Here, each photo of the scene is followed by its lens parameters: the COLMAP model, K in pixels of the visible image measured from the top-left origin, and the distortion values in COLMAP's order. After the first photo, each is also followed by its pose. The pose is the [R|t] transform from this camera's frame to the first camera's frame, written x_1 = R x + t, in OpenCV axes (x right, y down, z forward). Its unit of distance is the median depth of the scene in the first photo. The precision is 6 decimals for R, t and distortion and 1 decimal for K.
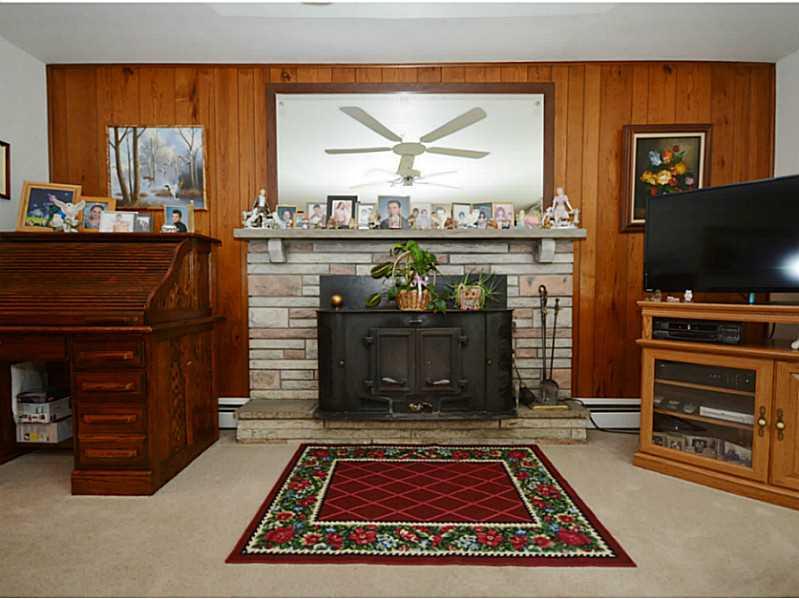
lens RADIAL K [[403.4, 0, 417.3], [0, 403.4, 308.0], [0, 0, 1]] dist [-0.000994, -0.001251]
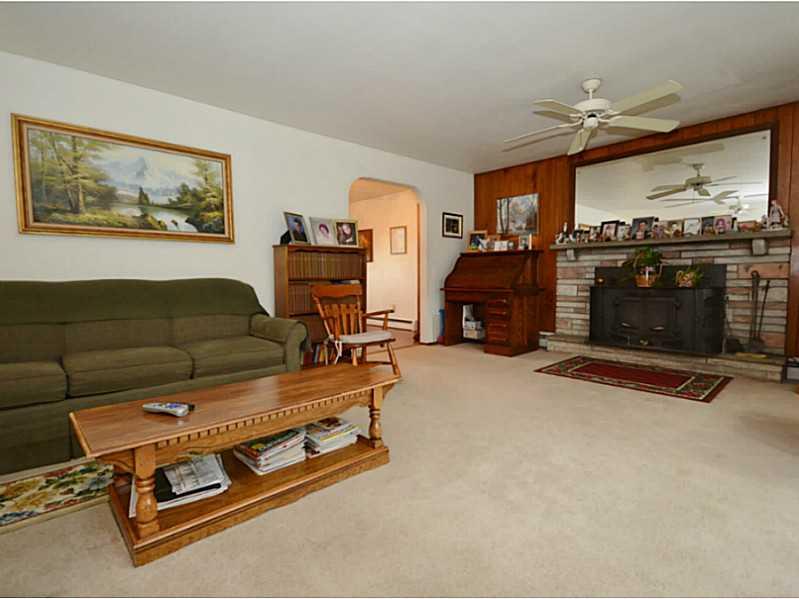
lens RADIAL K [[403.4, 0, 401.1], [0, 403.4, 301.0], [0, 0, 1]] dist [-0.000994, -0.001251]
pose [[0.671098, 0.040648, -0.740254, 0.522833], [-0.030301, 0.999165, 0.027394, 0.046861], [0.740749, 0.004046, 0.671769, -0.857456]]
